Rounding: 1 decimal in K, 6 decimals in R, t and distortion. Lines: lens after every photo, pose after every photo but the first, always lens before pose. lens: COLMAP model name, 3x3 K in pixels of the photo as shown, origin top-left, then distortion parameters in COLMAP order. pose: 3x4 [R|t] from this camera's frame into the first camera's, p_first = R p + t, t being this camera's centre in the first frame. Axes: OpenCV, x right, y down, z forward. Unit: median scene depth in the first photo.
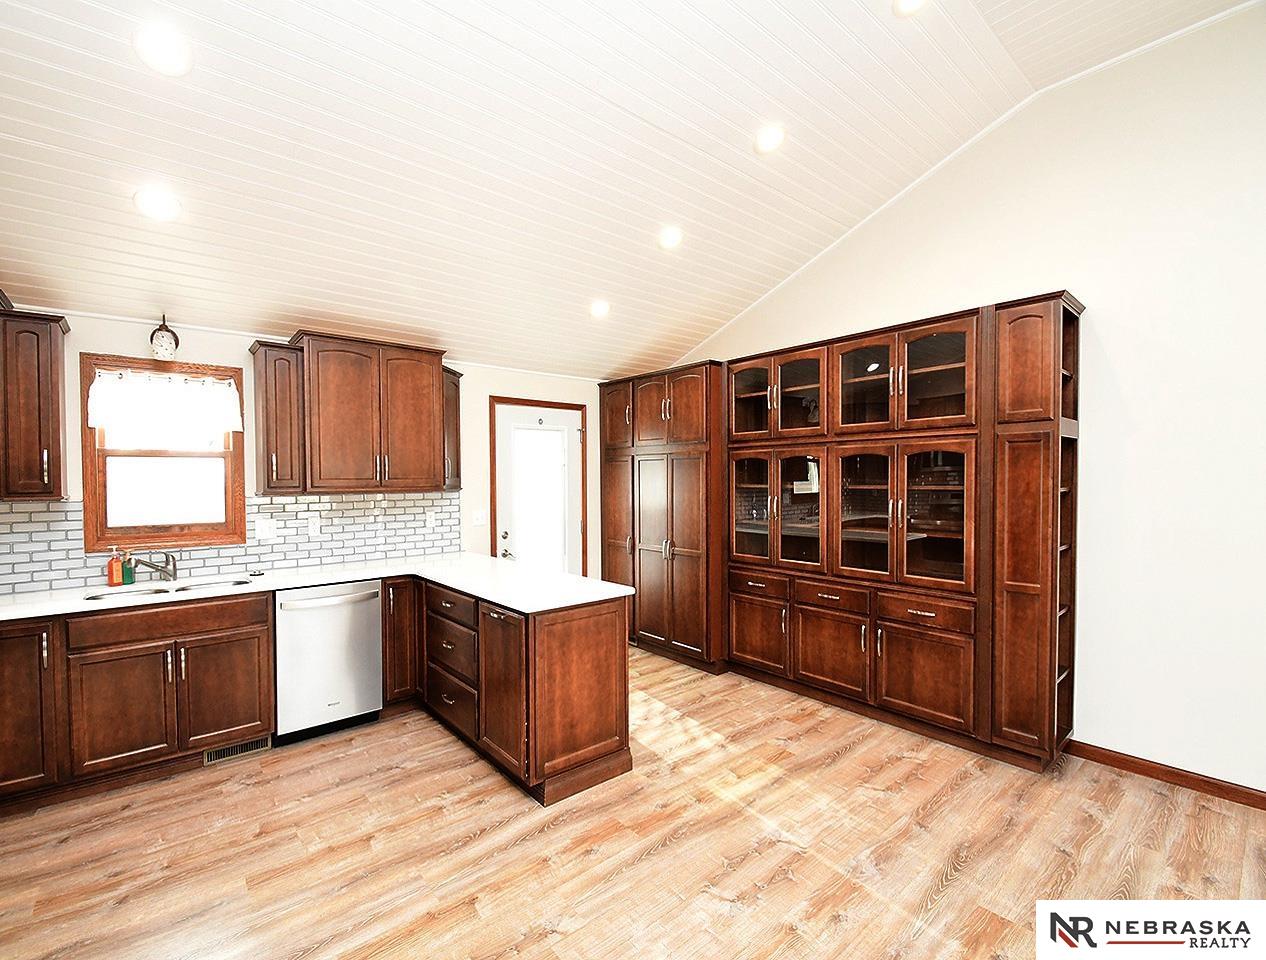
lens RADIAL K [[565.5, 0, 632.0], [0, 565.5, 489.4], [0, 0, 1]] dist [0.014798, -0.017148]
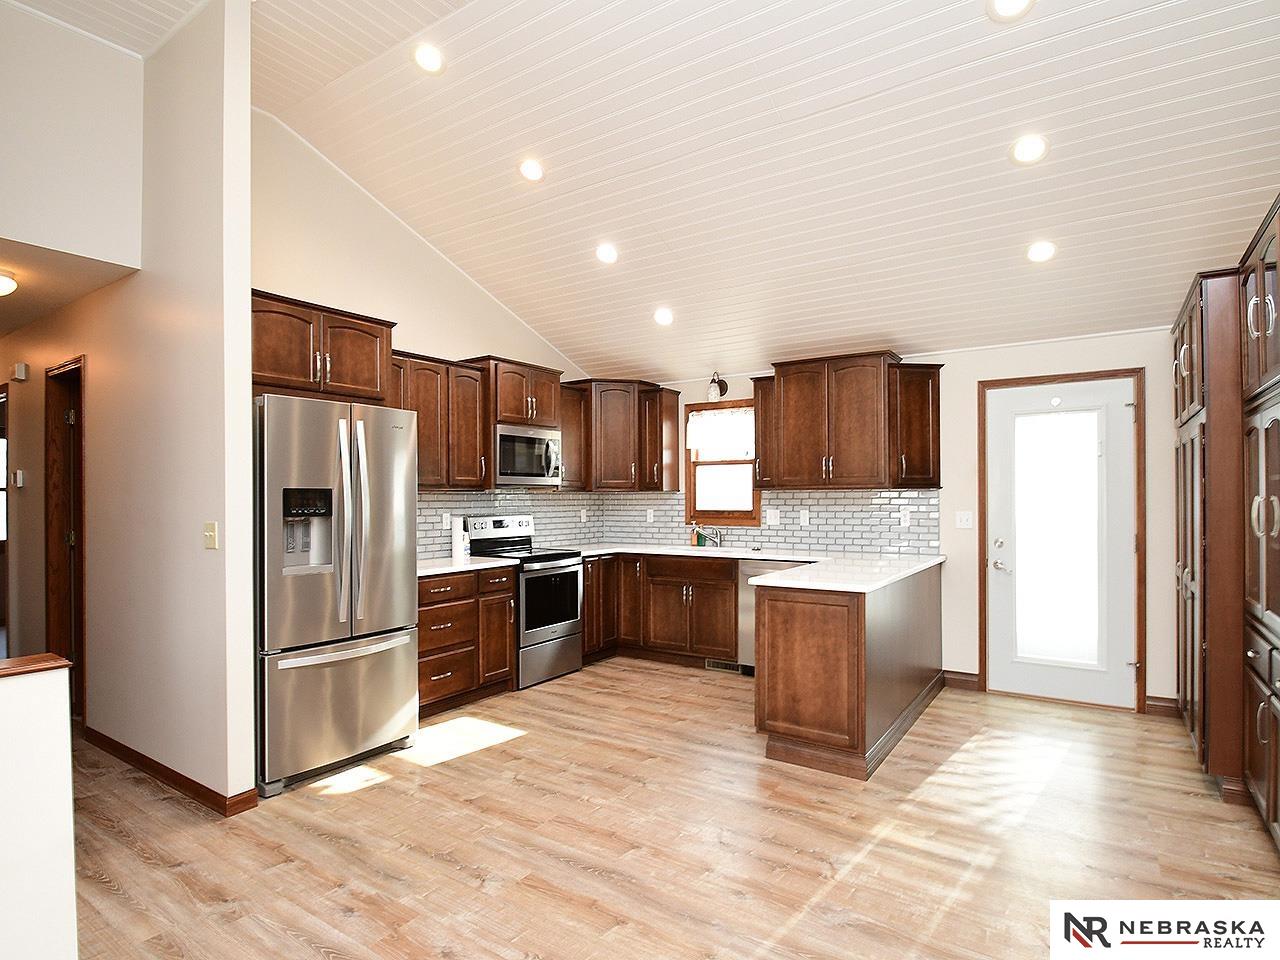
lens RADIAL K [[695.3, 0, 615.1], [0, 695.3, 487.4], [0, 0, 1]] dist [-0.027241, -0.000855]
pose [[0.243452, -0.006264, -0.969893, 0.941723], [-0.016266, 0.999812, -0.010540, 0.027211], [0.969777, 0.018342, 0.243304, 0.292339]]
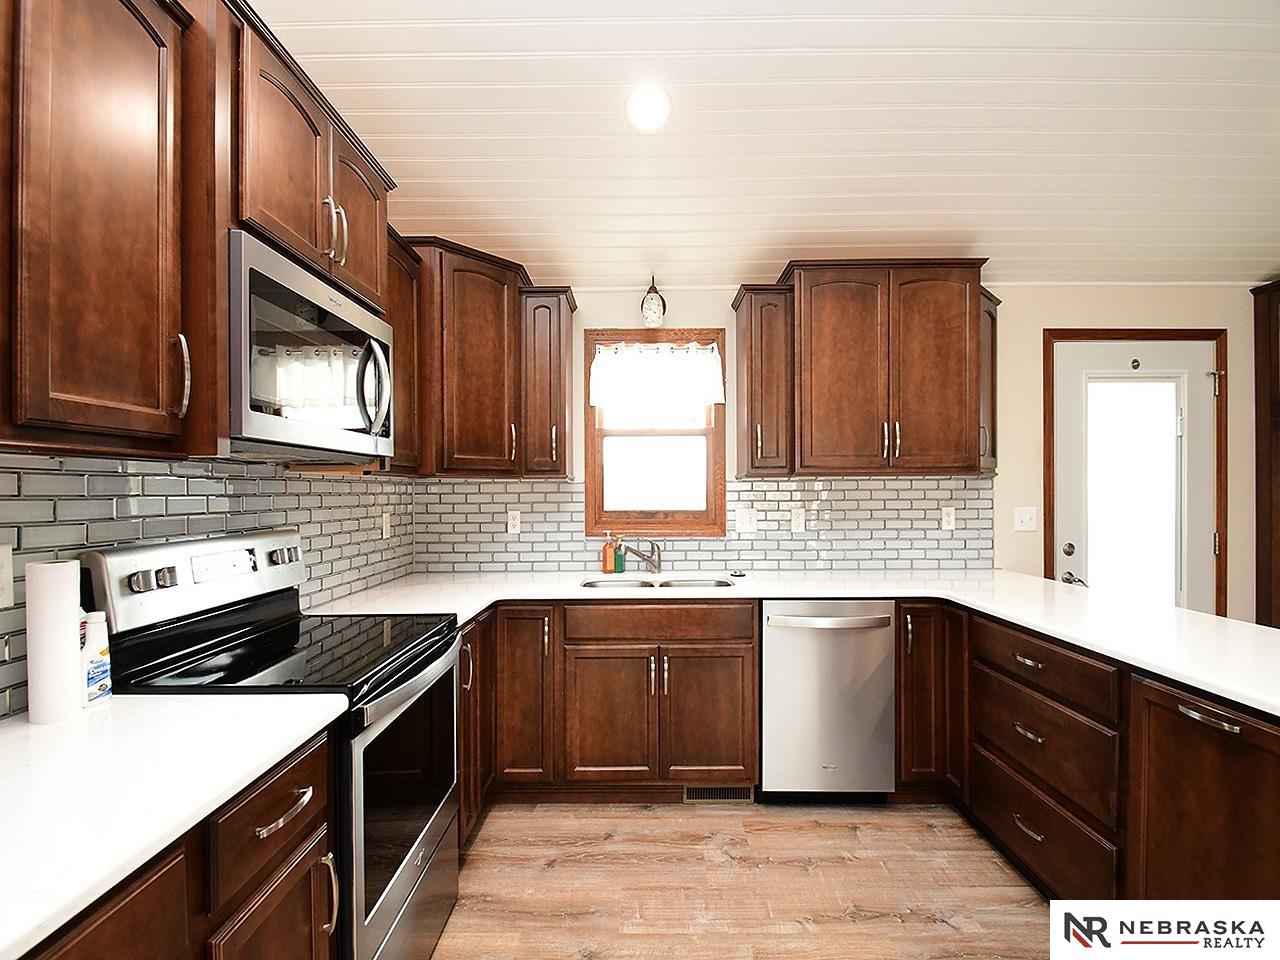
lens RADIAL K [[581.9, 0, 639.2], [0, 581.9, 490.7], [0, 0, 1]] dist [0.015039, -0.016390]
pose [[0.755643, 0.001738, -0.654981, -0.240758], [-0.012304, 0.999858, -0.011541, 0.043960], [0.654868, 0.016780, 0.755557, 0.297835]]
